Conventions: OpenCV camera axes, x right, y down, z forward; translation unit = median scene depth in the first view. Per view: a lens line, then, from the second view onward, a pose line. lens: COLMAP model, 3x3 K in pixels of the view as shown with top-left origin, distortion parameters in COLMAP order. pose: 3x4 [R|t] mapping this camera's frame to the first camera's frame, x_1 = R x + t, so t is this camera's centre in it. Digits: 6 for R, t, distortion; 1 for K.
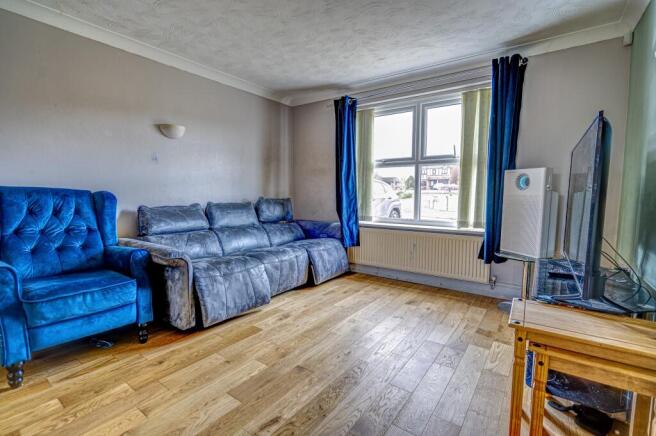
lens RADIAL K [[303.0, 0, 324.2], [0, 303.0, 218.6], [0, 0, 1]] dist [0.000295, 0.000010]
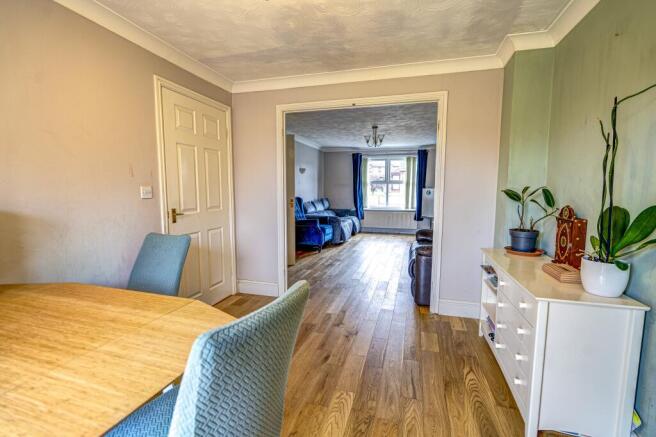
lens RADIAL K [[303.0, 0, 324.2], [0, 303.0, 219.1], [0, 0, 1]] dist [0.000295, 0.000010]
pose [[0.946286, -0.035434, 0.321382, -0.924749], [0.026693, 0.999145, 0.031564, 0.013166], [-0.322226, -0.021290, 0.946423, -1.084337]]
